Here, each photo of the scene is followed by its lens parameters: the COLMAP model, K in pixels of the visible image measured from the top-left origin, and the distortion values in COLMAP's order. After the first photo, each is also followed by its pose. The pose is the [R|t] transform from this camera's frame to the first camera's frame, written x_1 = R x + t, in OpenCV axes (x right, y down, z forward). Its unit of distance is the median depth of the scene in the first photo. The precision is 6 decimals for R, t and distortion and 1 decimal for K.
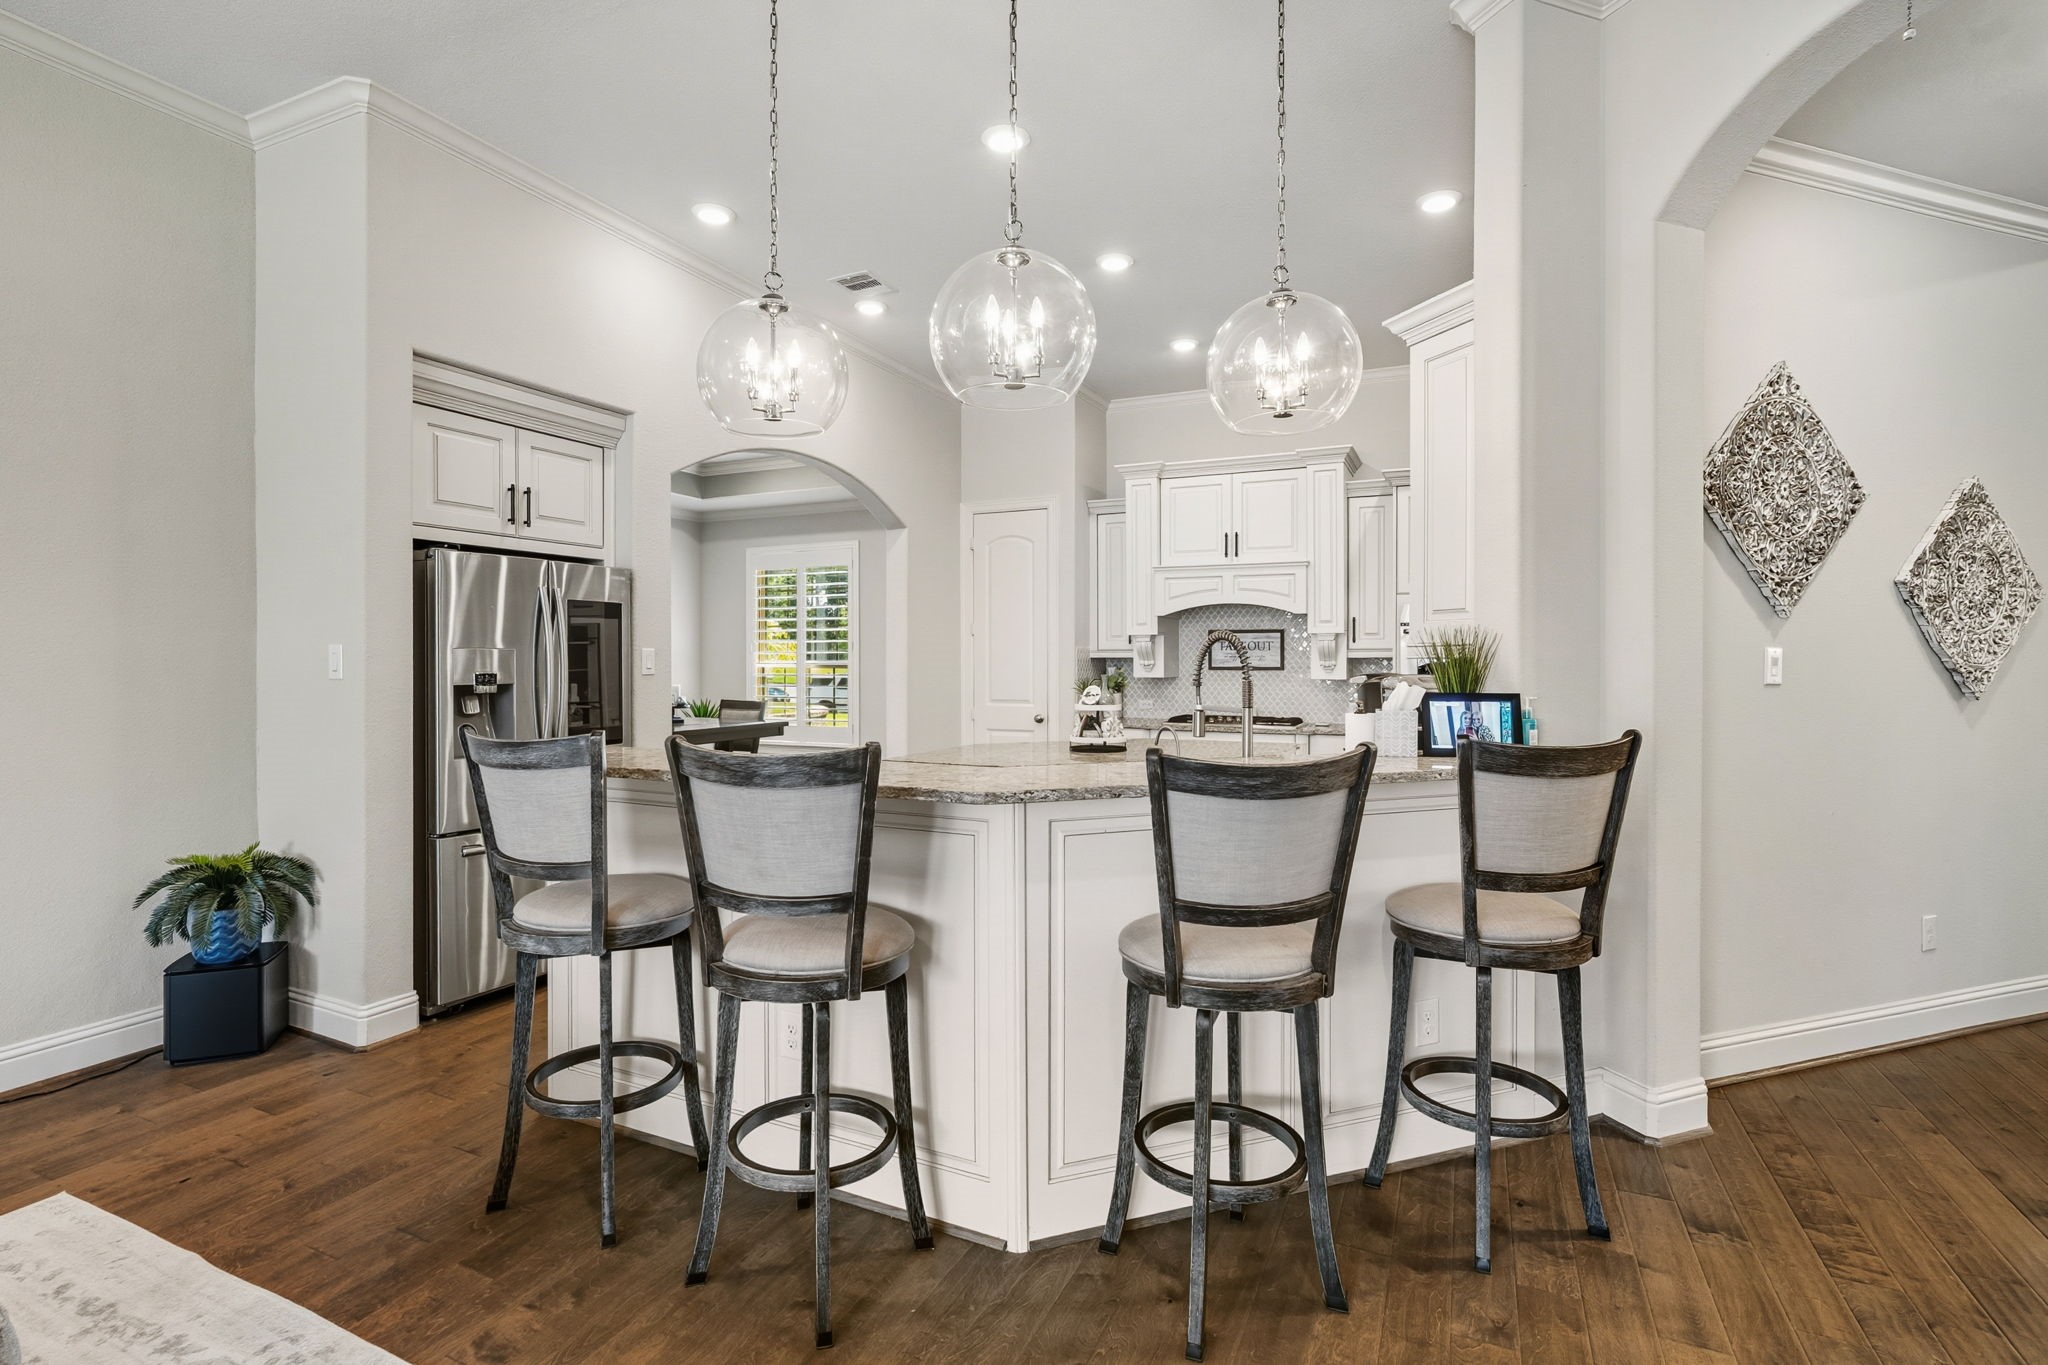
lens RADIAL K [[1063.8, 0, 912.9], [0, 1063.8, 664.2], [0, 0, 1]] dist [-0.000248, 0.000232]
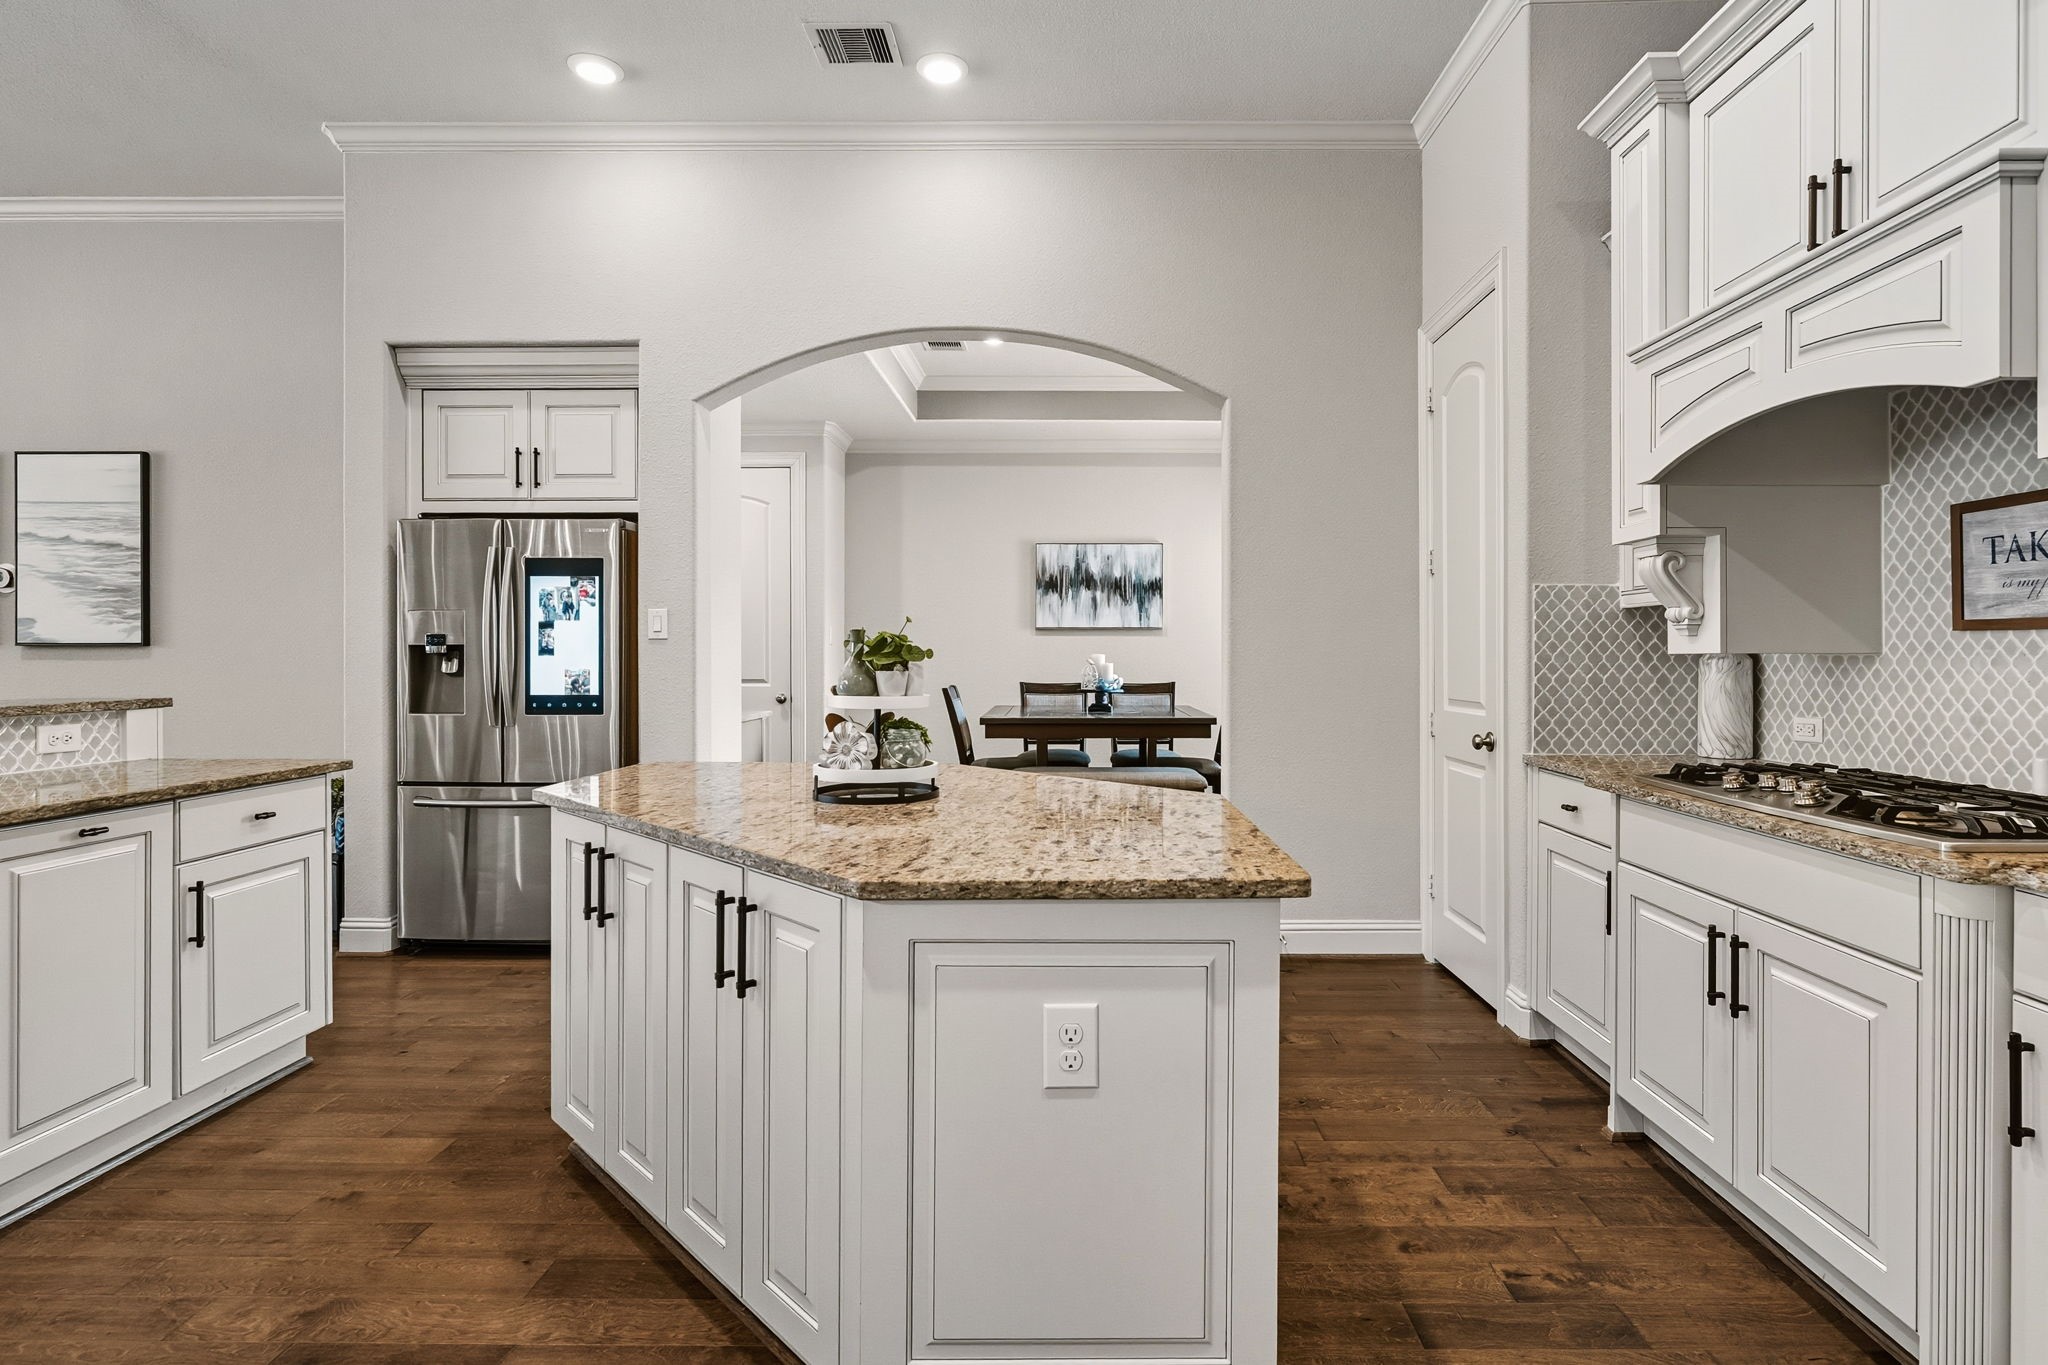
lens RADIAL K [[996.1, 0, 1025.0], [0, 996.1, 655.5], [0, 0, 1]] dist [-0.000271, 0.000857]
pose [[0.444940, 0.004226, -0.895550, 0.581348], [-0.006237, 0.999979, 0.001619, 0.019260], [0.895539, 0.004865, 0.444957, 0.862760]]
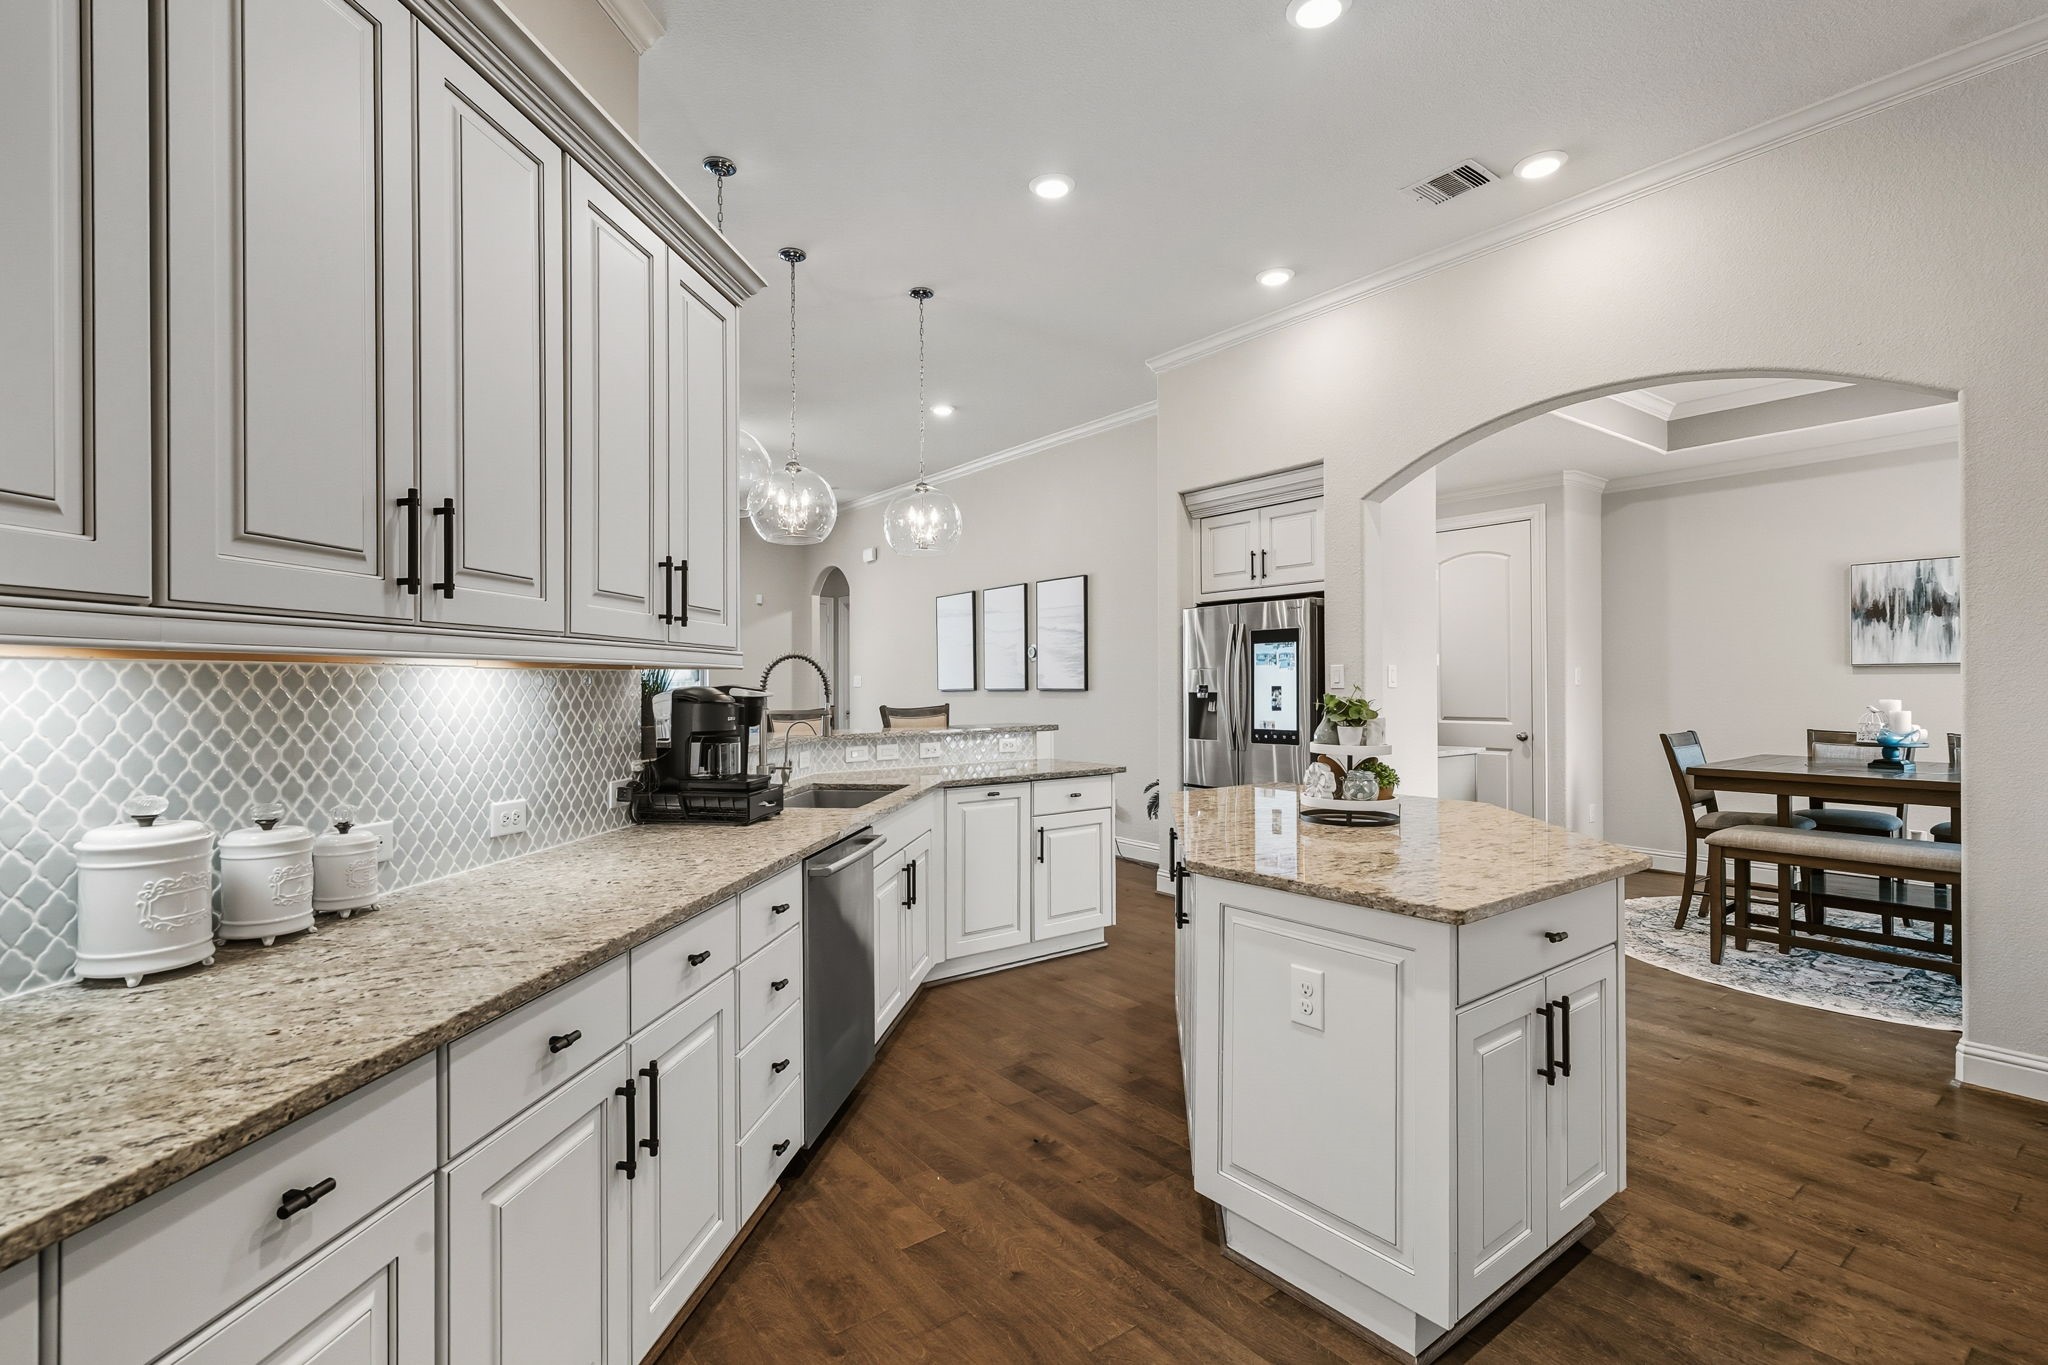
lens RADIAL K [[903.7, 0, 1018.8], [0, 903.7, 675.5], [0, 0, 1]] dist [-0.001249, 0.000546]
pose [[-0.417384, -0.005719, -0.908712, 0.712263], [0.000825, 0.999977, -0.006672, 0.002247], [0.908730, -0.003534, -0.417370, 1.038505]]
